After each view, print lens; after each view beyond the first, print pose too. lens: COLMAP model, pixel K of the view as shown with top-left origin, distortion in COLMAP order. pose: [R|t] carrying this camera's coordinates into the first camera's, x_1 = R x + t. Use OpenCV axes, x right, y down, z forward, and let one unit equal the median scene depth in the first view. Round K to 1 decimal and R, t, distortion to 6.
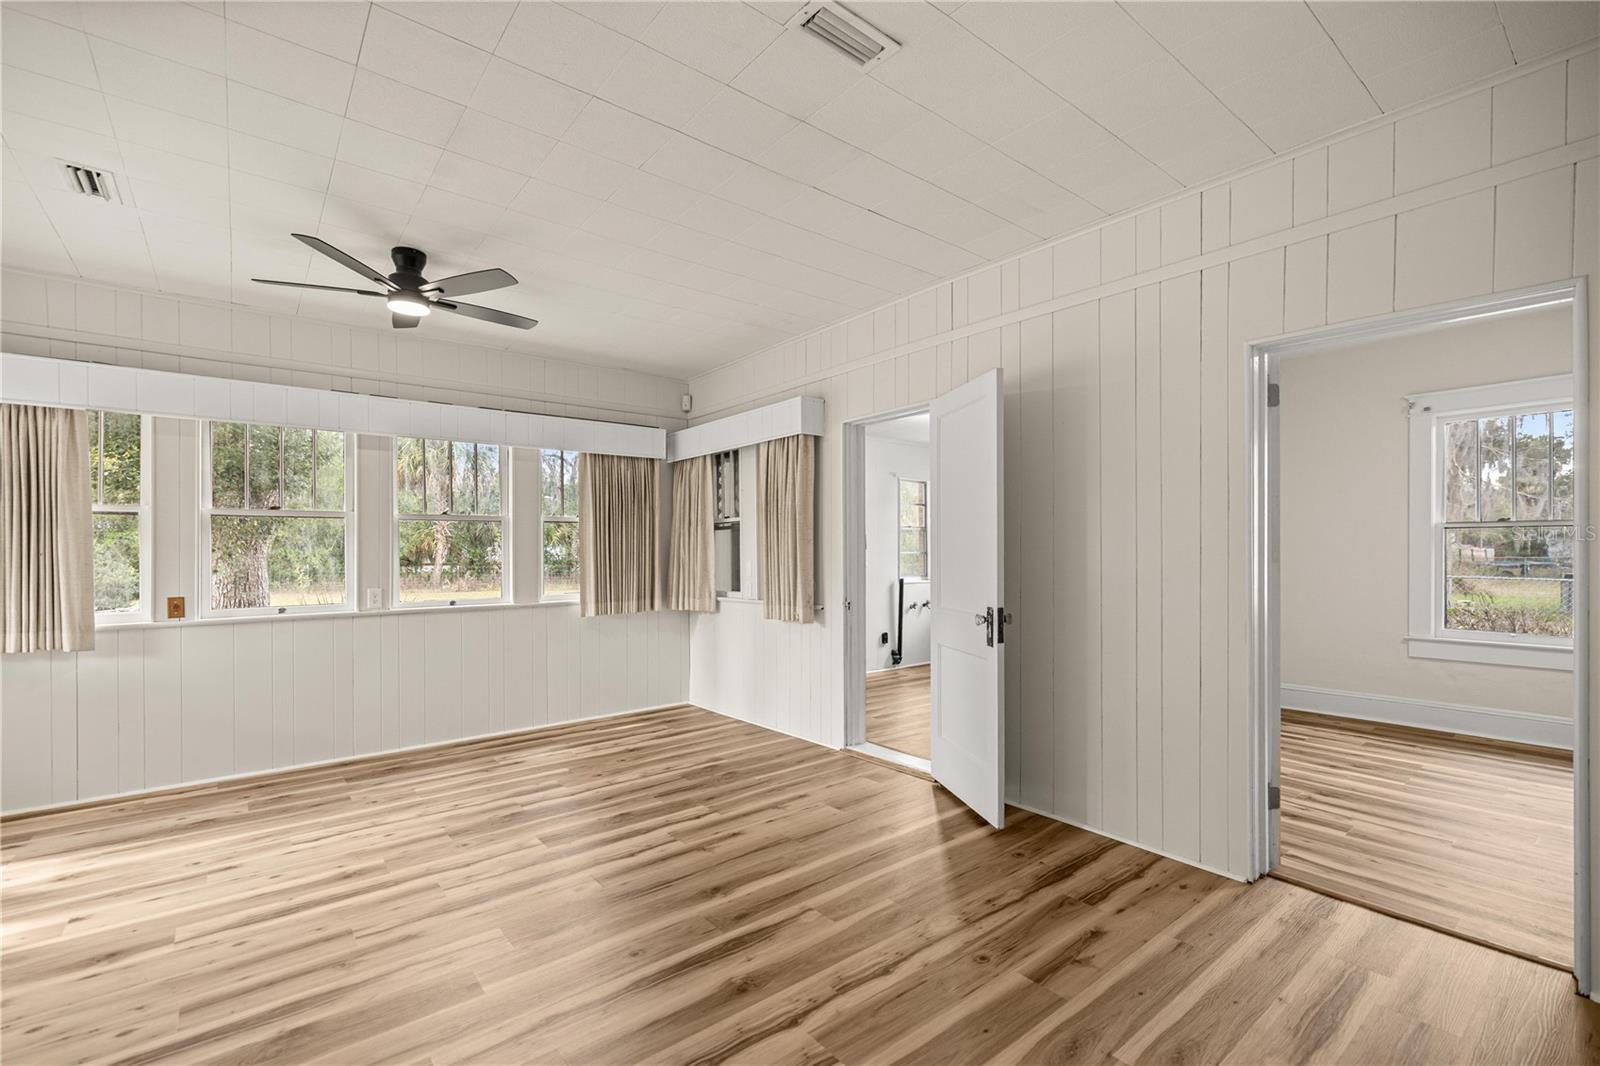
lens RADIAL K [[676.7, 0, 772.9], [0, 676.7, 560.7], [0, 0, 1]] dist [-0.000377, -0.000312]
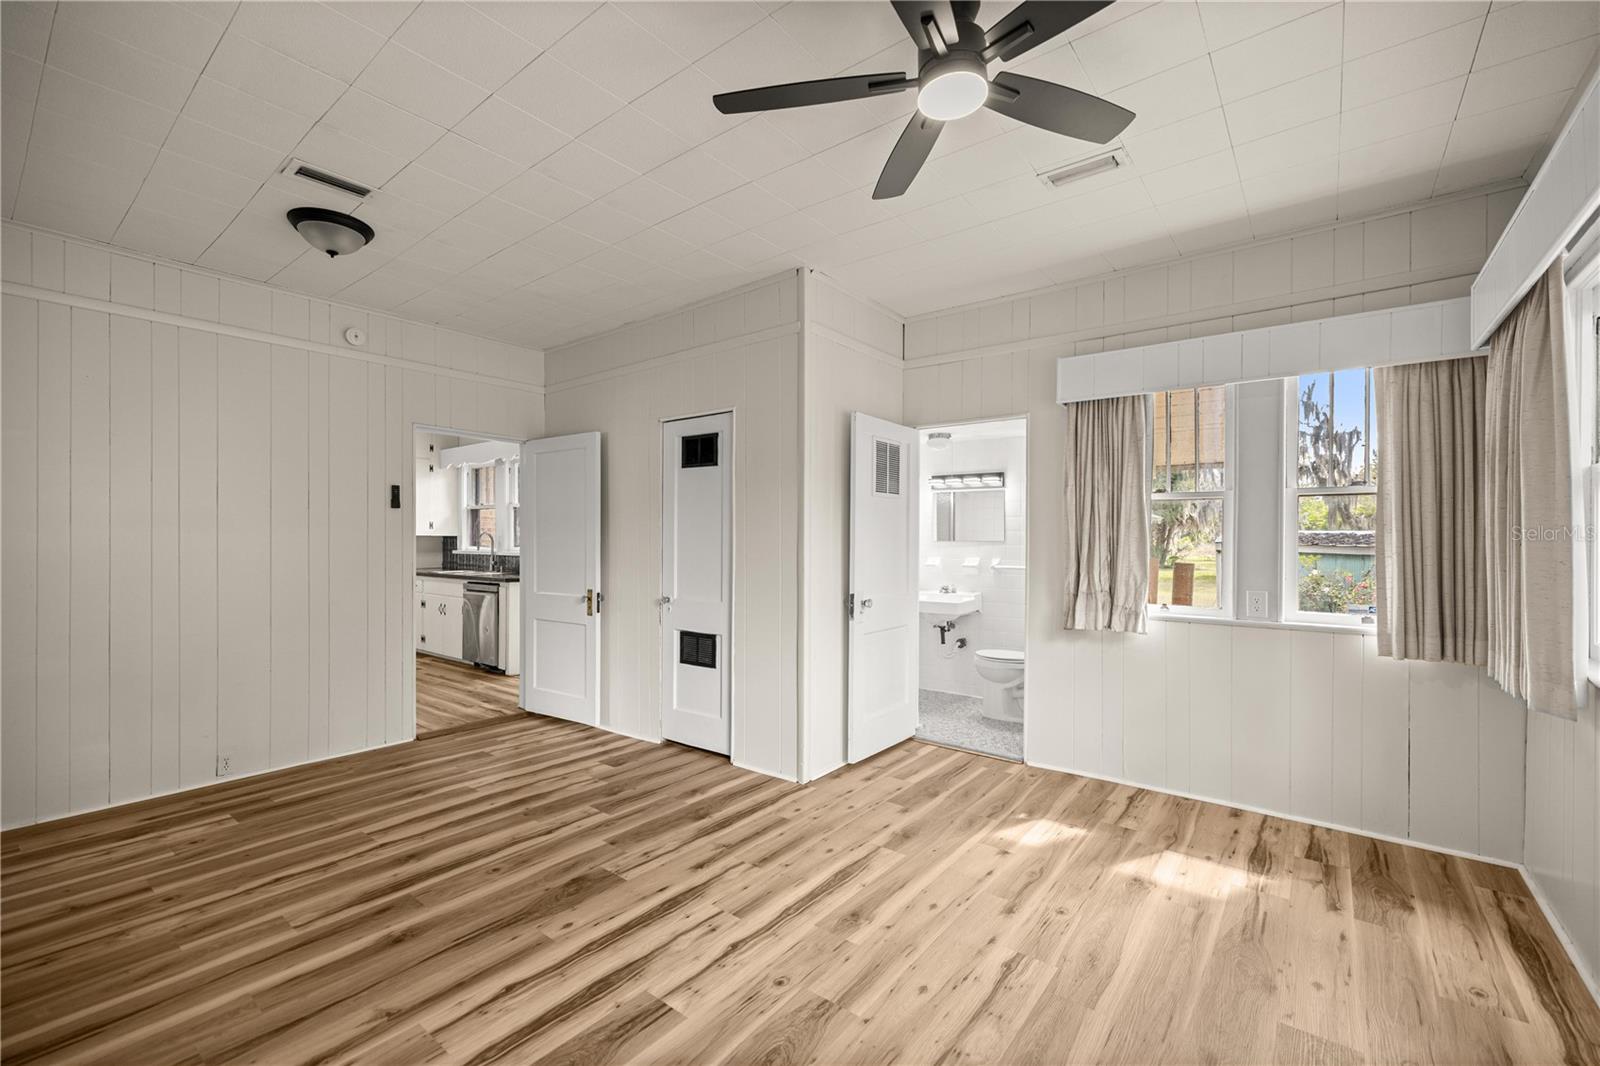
lens RADIAL K [[676.7, 0, 791.8], [0, 676.7, 535.2], [0, 0, 1]] dist [-0.000377, -0.000312]
pose [[-0.969201, 0.004440, -0.246230, -0.382979], [0.001133, 0.999907, 0.013570, -0.043447], [0.246268, 0.012873, -0.969116, 2.077890]]
